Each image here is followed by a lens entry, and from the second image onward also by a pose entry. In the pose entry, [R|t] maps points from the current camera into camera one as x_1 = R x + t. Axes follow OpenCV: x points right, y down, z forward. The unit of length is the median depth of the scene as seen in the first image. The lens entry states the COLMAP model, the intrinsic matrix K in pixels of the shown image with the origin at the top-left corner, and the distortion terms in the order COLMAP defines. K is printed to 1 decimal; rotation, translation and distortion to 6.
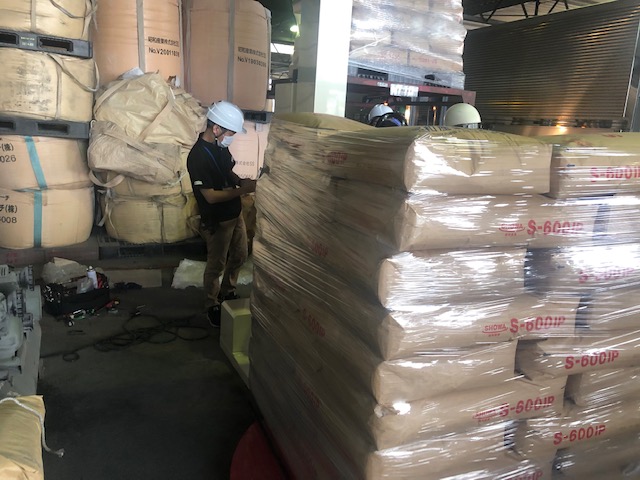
lens RADIAL K [[530.0, 0, 320.0], [0, 530.0, 240.0], [0, 0, 1]] dist [-0.010006, -0.010554]
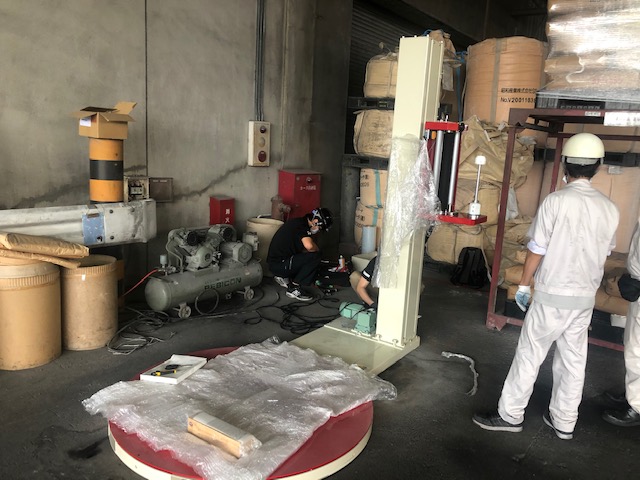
lens RADIAL K [[530.0, 0, 320.0], [0, 530.0, 240.0], [0, 0, 1]] dist [-0.010006, -0.010554]
pose [[0.438548, 0.127051, -0.889682, 0.701186], [-0.214983, 0.976046, 0.033413, -0.026087], [0.872615, 0.176613, 0.455357, 0.251148]]
